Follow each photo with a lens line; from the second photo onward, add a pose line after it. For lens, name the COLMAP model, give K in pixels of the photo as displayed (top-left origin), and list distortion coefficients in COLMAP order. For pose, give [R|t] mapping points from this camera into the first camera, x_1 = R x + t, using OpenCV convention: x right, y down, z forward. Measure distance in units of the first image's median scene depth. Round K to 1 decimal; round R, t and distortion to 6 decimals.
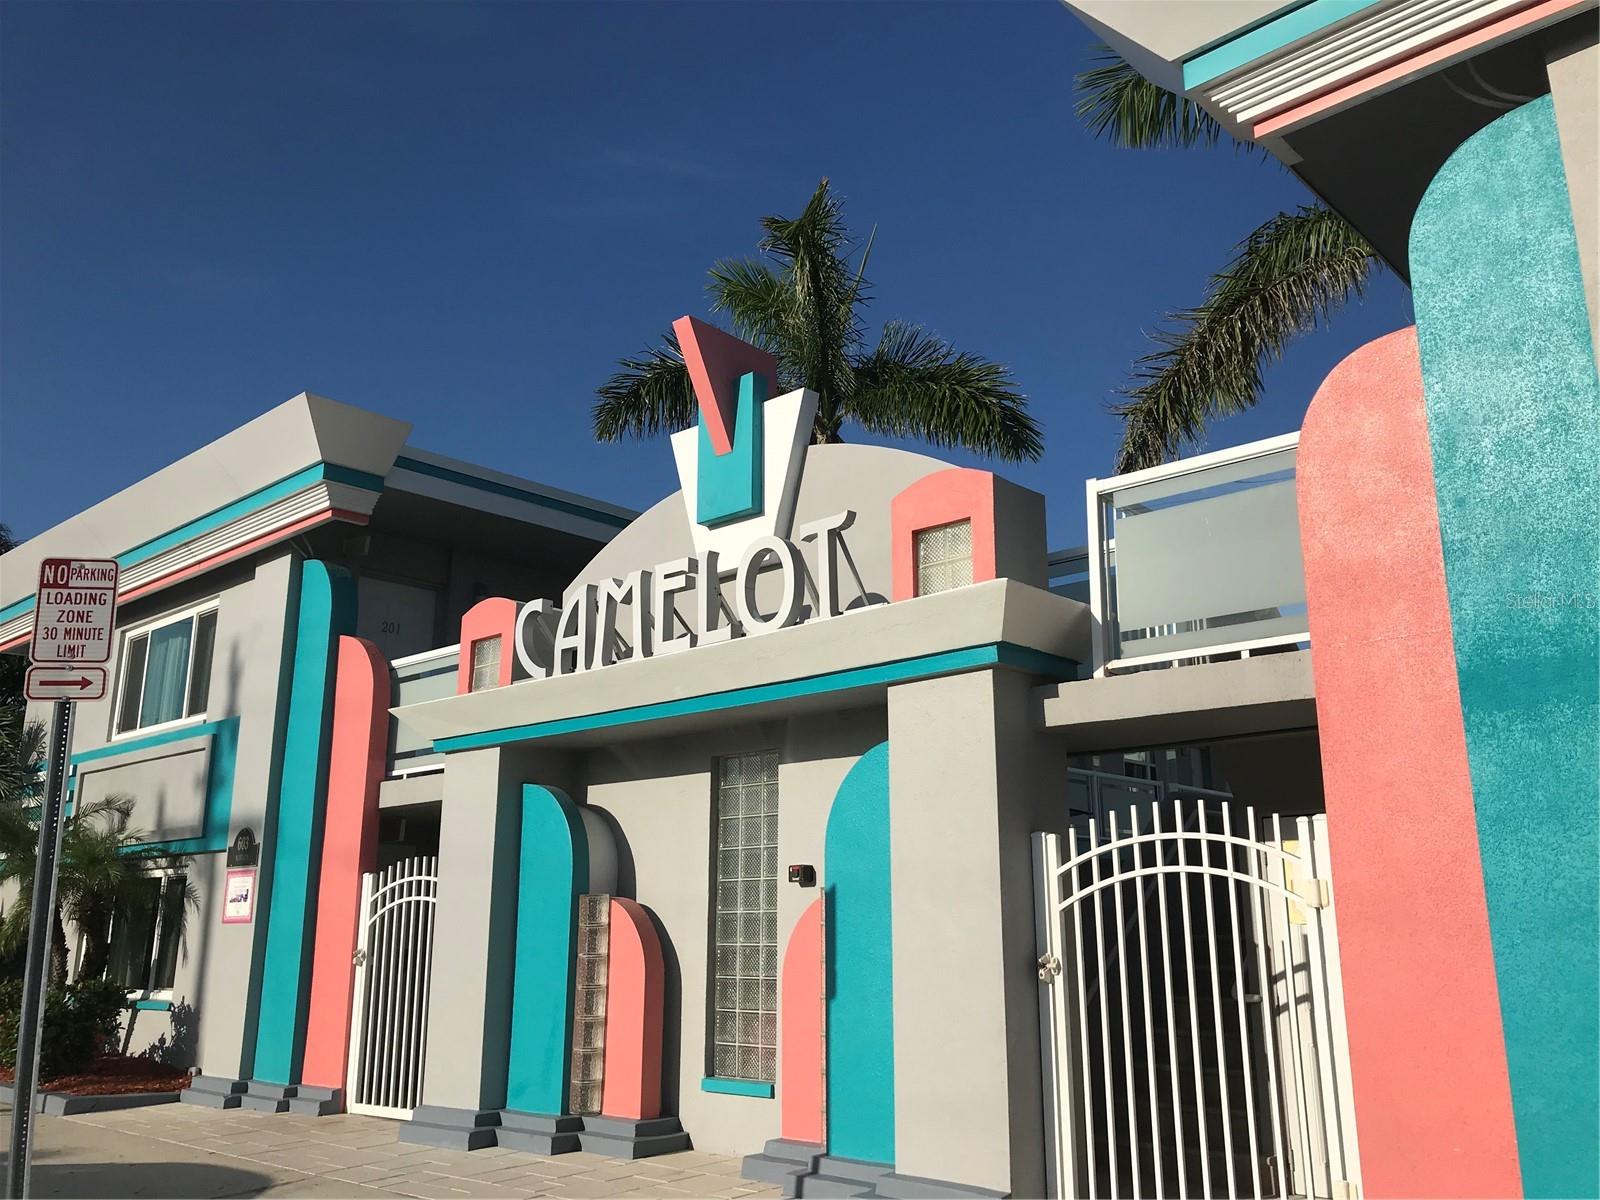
lens RADIAL K [[1300.6, 0, 800.0], [0, 1300.6, 600.0], [0, 0, 1]] dist [0.008807, 0.003997]
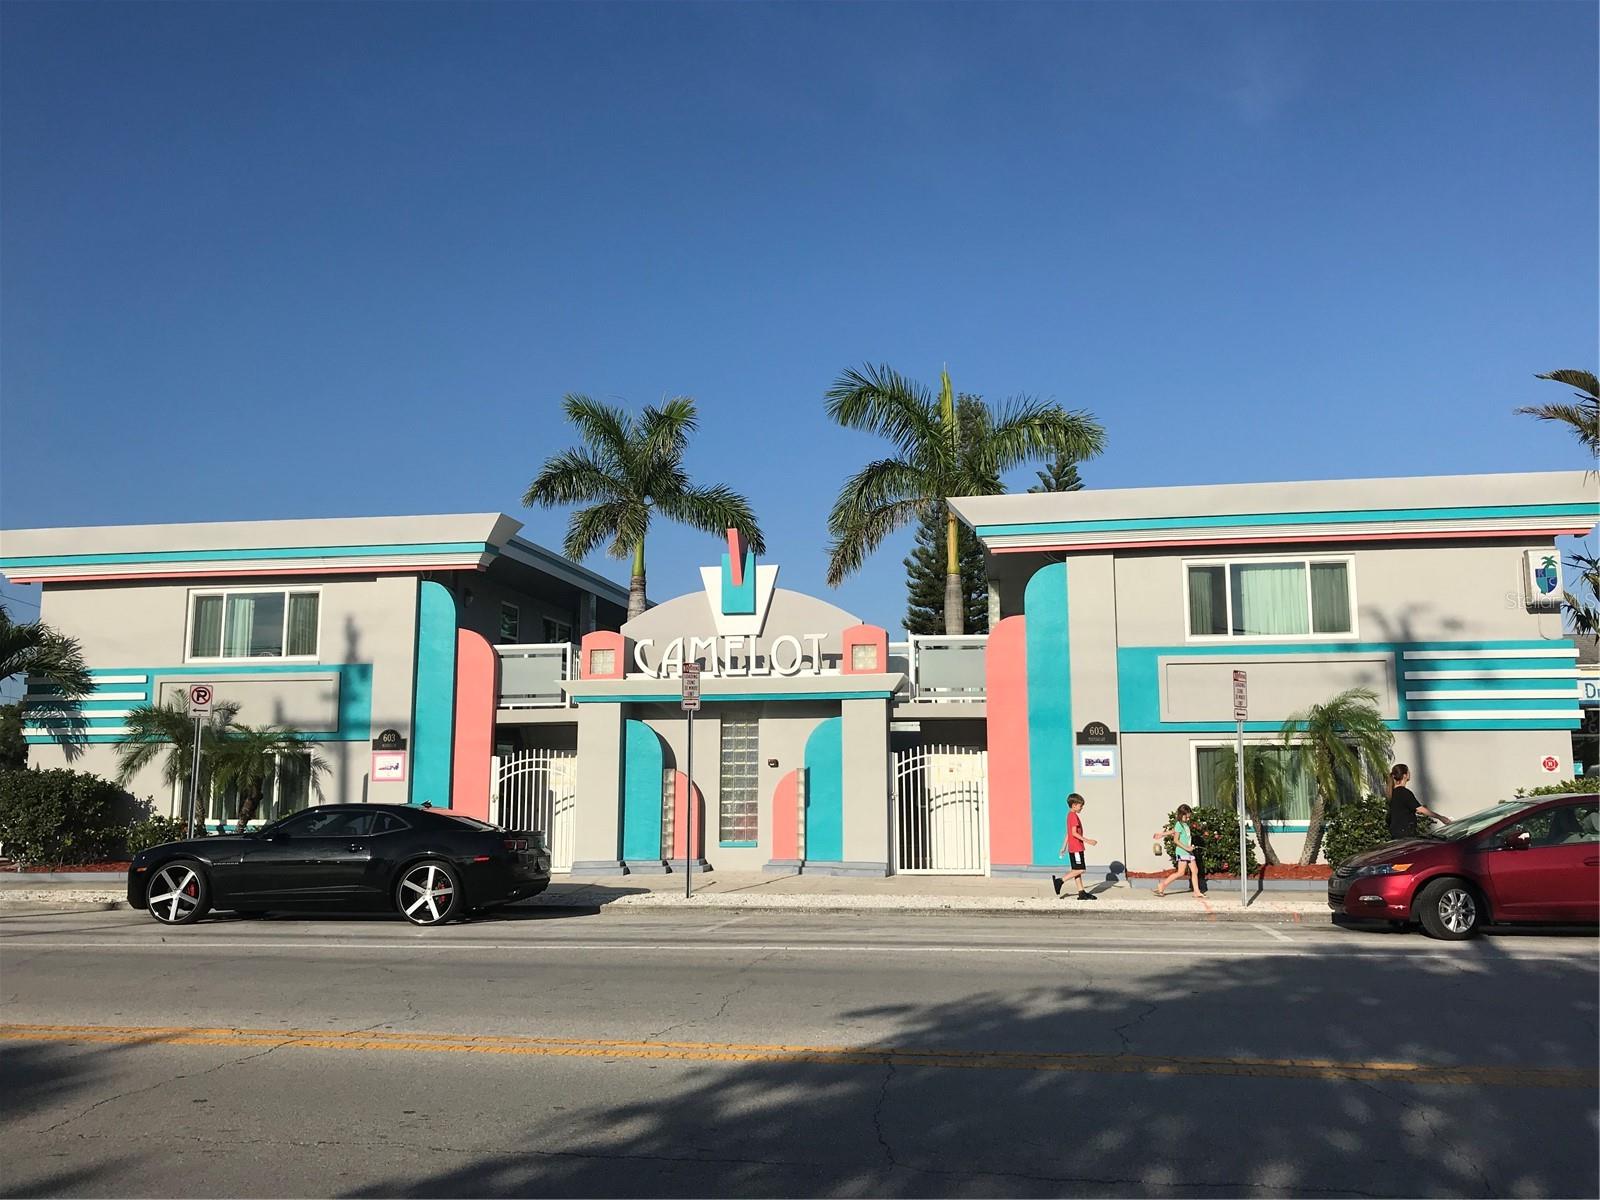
lens RADIAL K [[1300.6, 0, 800.0], [0, 1300.6, 600.0], [0, 0, 1]] dist [0.008807, 0.003997]
pose [[0.835225, 0.082232, 0.543725, -1.326341], [-0.134234, 0.989333, 0.056575, -0.251506], [-0.533273, -0.120239, 0.837354, -1.102656]]
